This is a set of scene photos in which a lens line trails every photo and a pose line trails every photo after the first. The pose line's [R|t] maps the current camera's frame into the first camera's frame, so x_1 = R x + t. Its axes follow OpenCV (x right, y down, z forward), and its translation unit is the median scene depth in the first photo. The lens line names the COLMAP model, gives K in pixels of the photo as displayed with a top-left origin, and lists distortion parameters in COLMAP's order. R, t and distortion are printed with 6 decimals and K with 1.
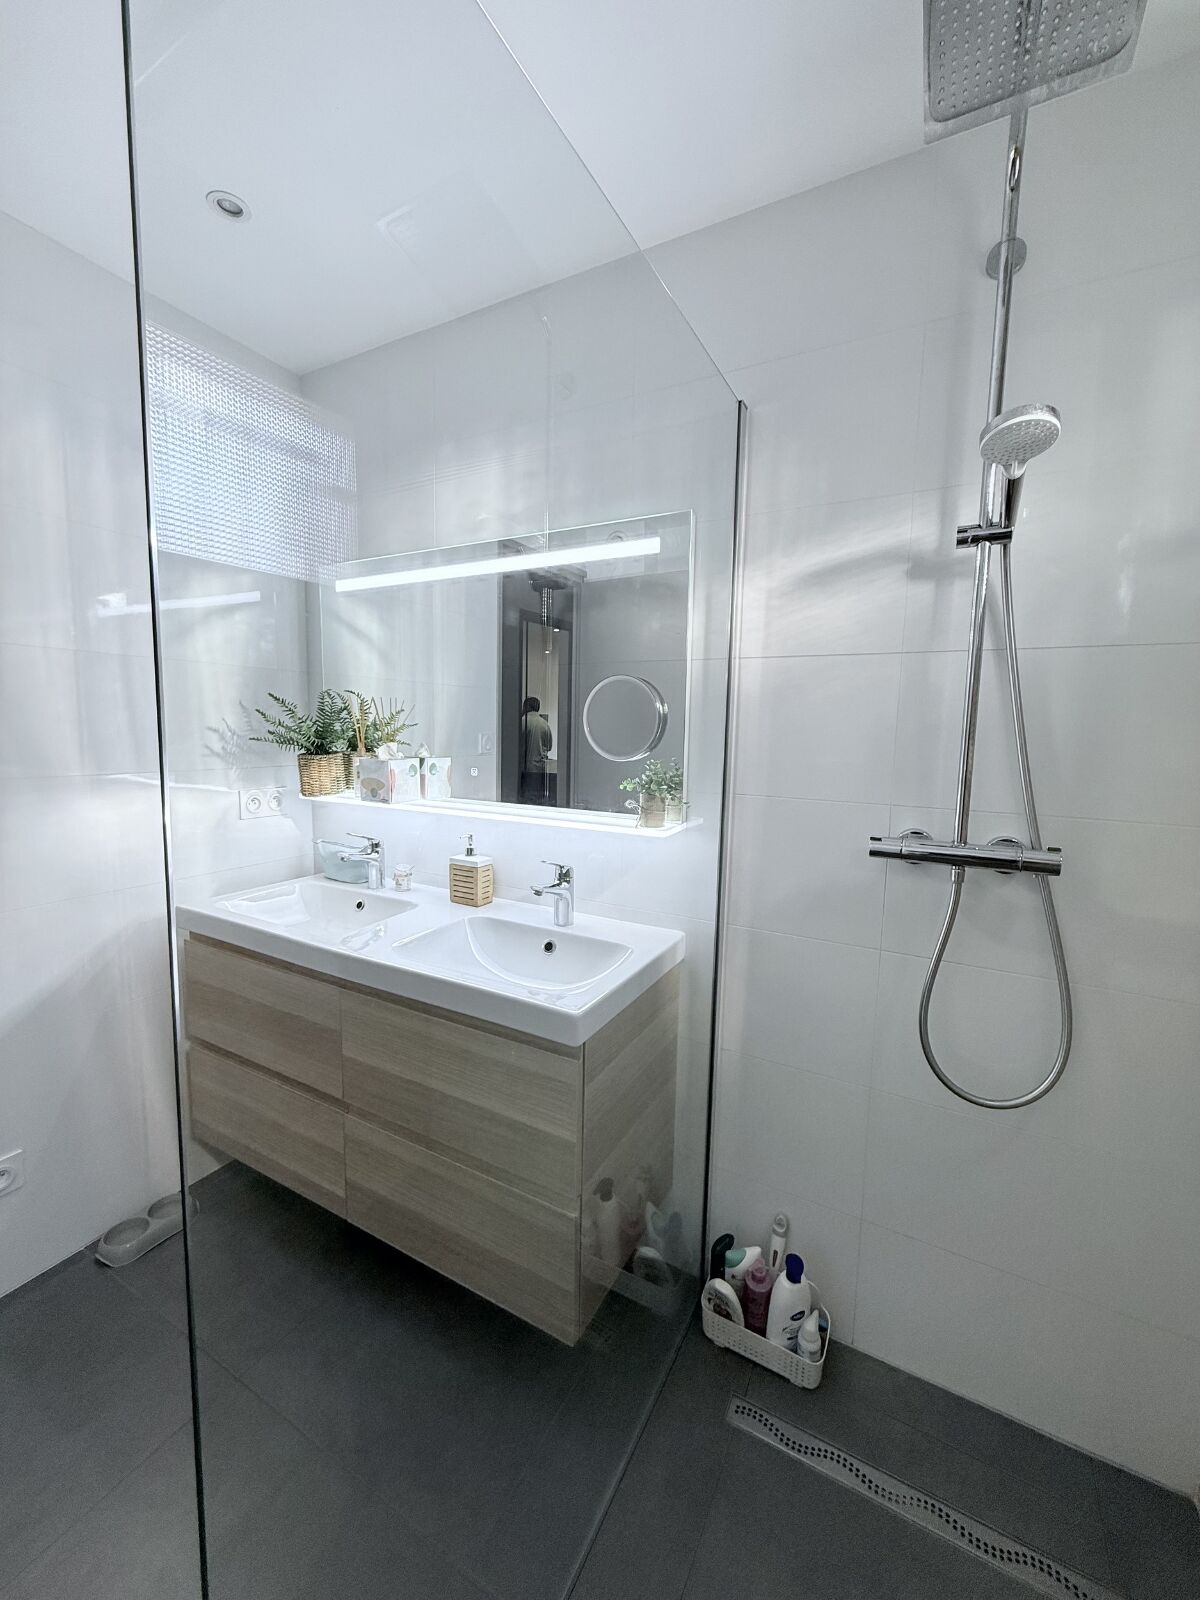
lens RADIAL K [[639.6, 0, 603.2], [0, 639.6, 795.6], [0, 0, 1]] dist [0.001886, -0.000084]
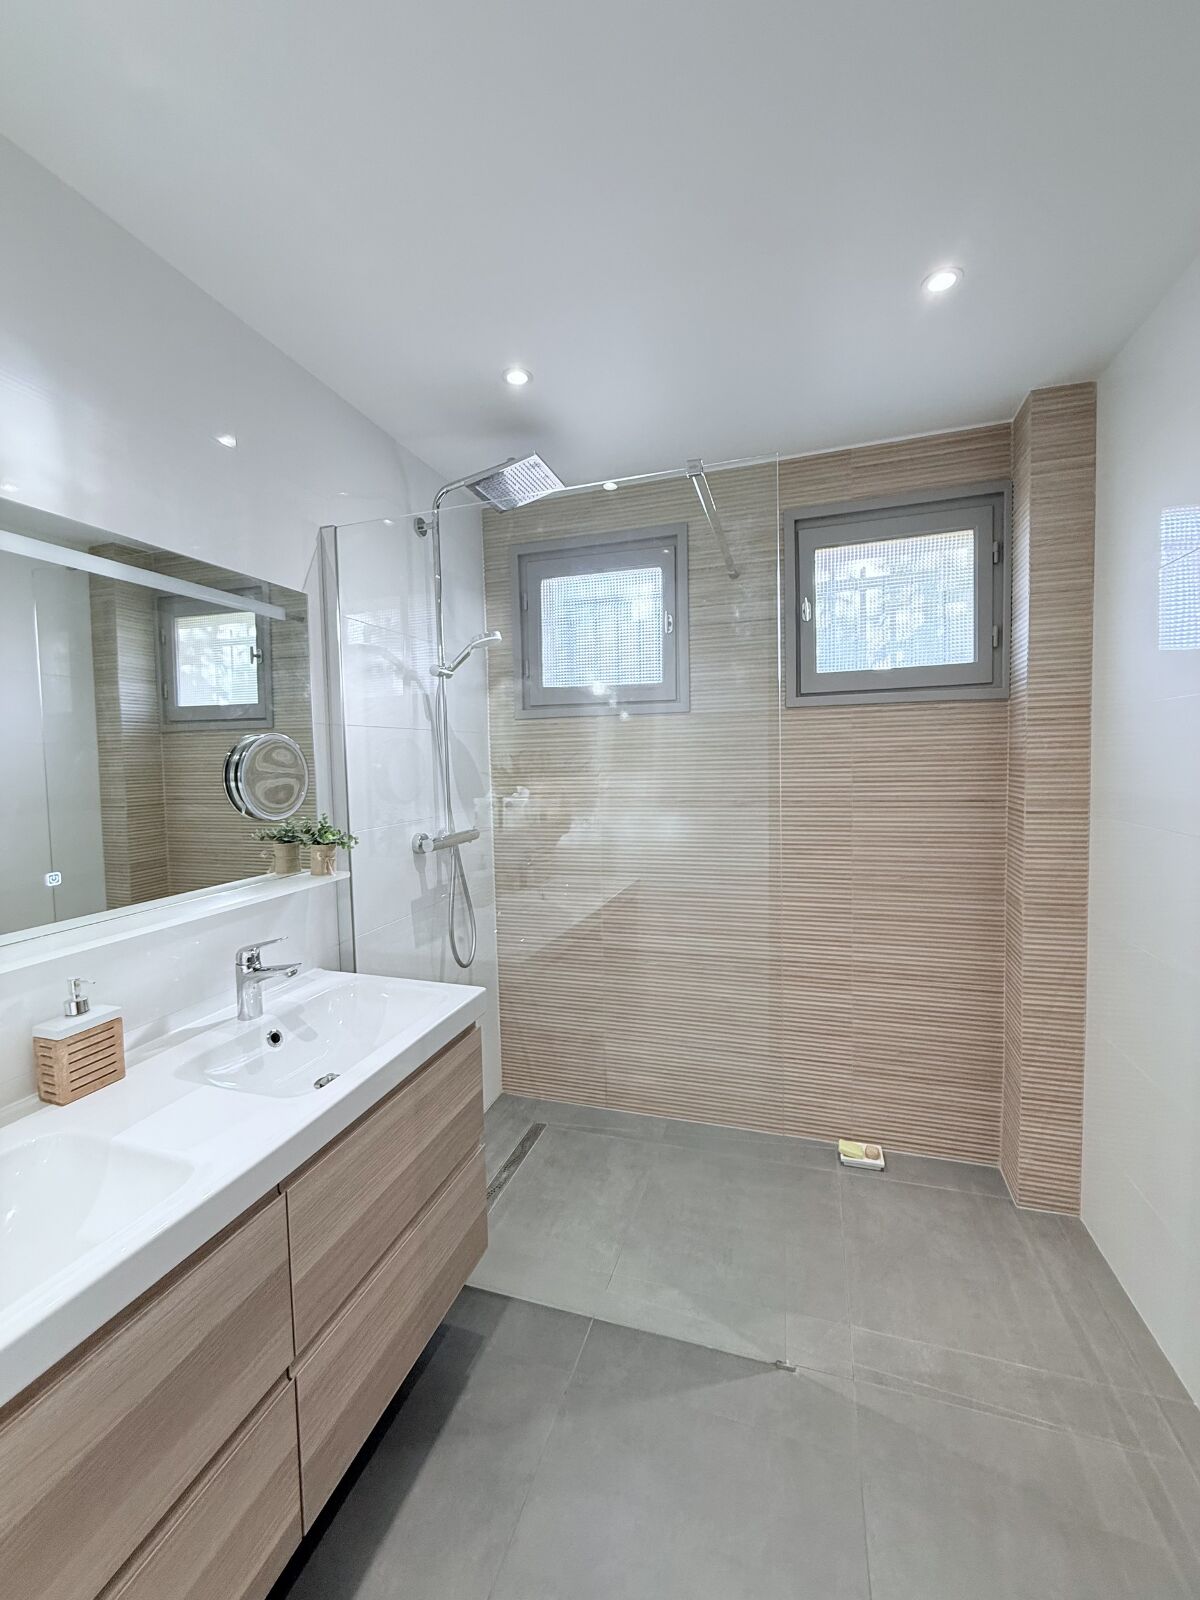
lens RADIAL K [[639.6, 0, 603.2], [0, 639.6, 795.6], [0, 0, 1]] dist [0.001886, -0.000084]
pose [[-0.203993, -0.051040, 0.977641, -1.015943], [0.152082, 0.984864, 0.083150, -0.093344], [-0.967087, 0.165644, -0.193143, 0.682356]]
